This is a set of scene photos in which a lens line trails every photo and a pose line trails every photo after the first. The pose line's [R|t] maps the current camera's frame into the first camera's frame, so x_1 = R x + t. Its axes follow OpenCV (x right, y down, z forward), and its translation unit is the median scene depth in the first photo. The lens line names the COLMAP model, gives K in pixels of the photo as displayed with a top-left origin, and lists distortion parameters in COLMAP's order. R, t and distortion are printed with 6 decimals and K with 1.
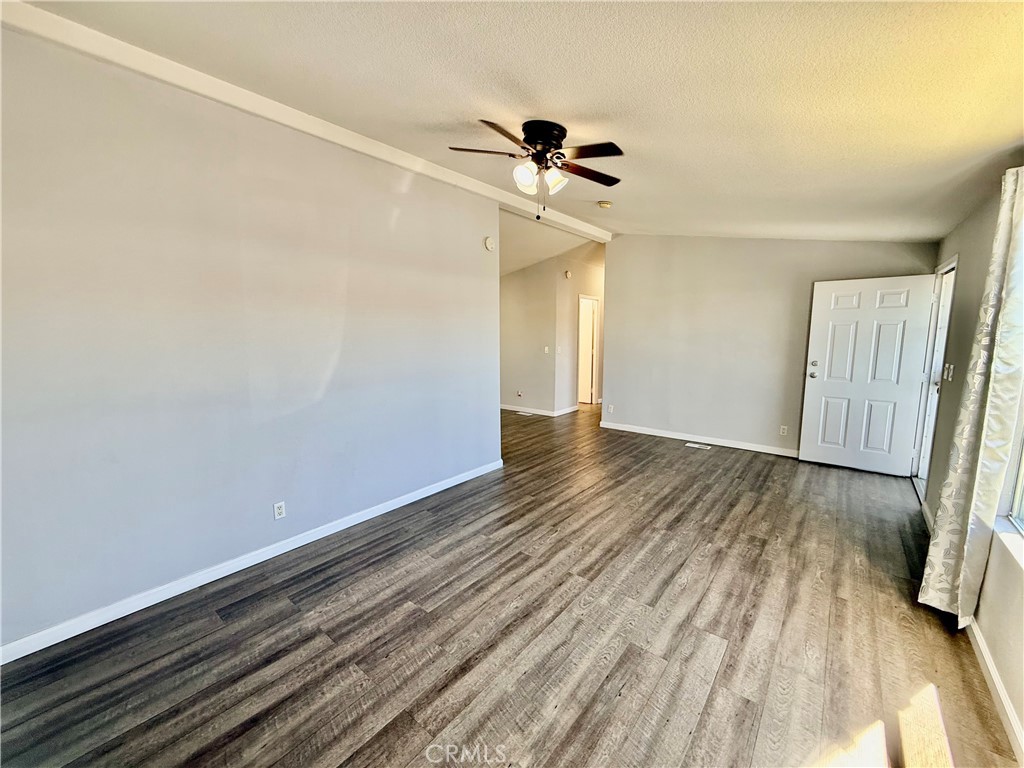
lens RADIAL K [[407.0, 0, 507.7], [0, 407.0, 389.2], [0, 0, 1]] dist [-0.004538, 0.001453]
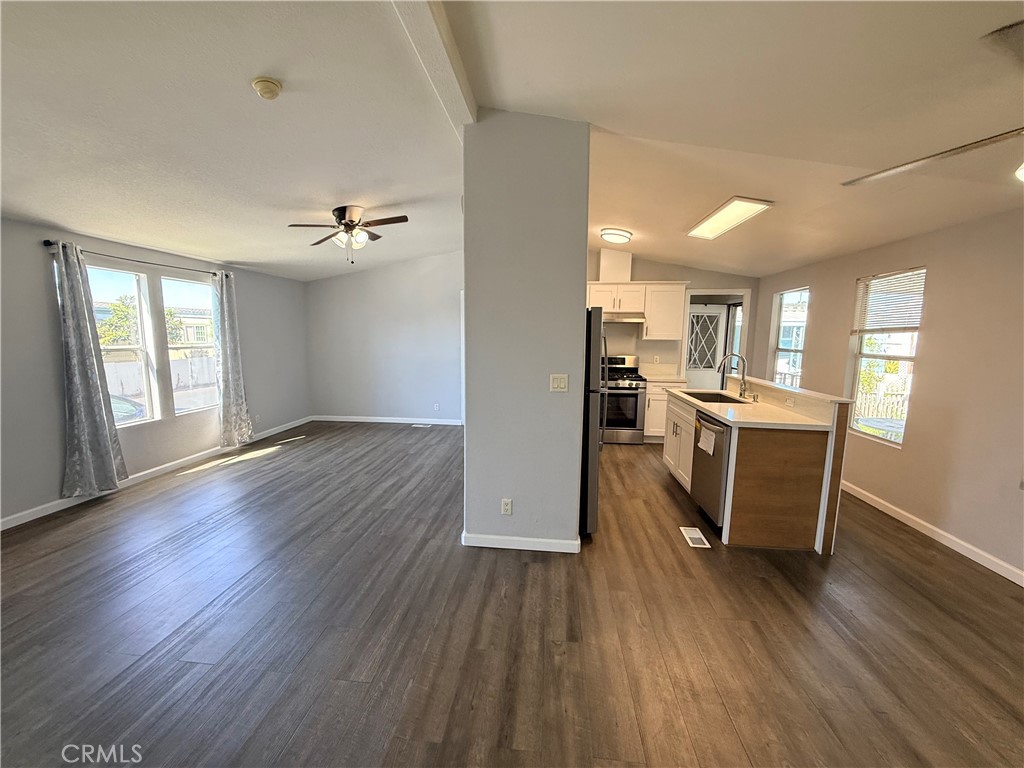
lens RADIAL K [[407.0, 0, 509.5], [0, 407.0, 384.9], [0, 0, 1]] dist [-0.004538, 0.001453]
pose [[-0.831542, 0.069422, -0.551107, 0.442760], [-0.083721, 0.965161, 0.247903, -0.367982], [0.549116, 0.252281, -0.796759, 2.526177]]
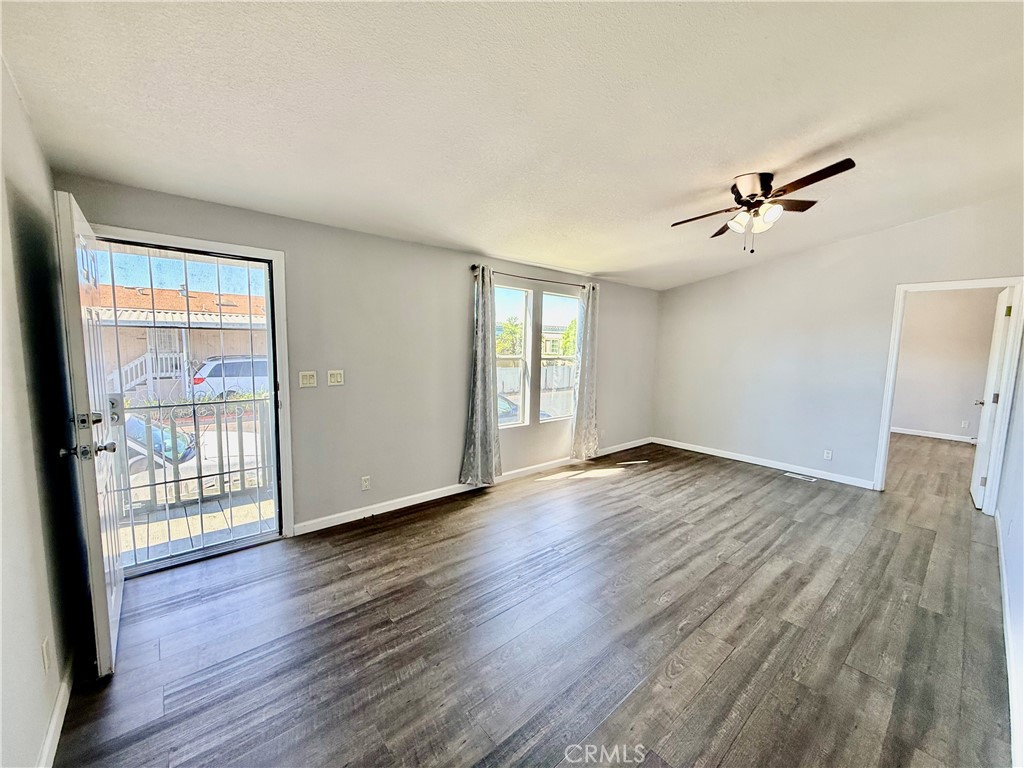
lens RADIAL K [[407.0, 0, 508.0], [0, 407.0, 385.2], [0, 0, 1]] dist [-0.004538, 0.001453]
pose [[-0.986301, -0.032833, 0.161656, 0.528407], [0.007610, 0.969891, 0.243420, -0.305312], [-0.164781, 0.241316, -0.956355, 2.147586]]
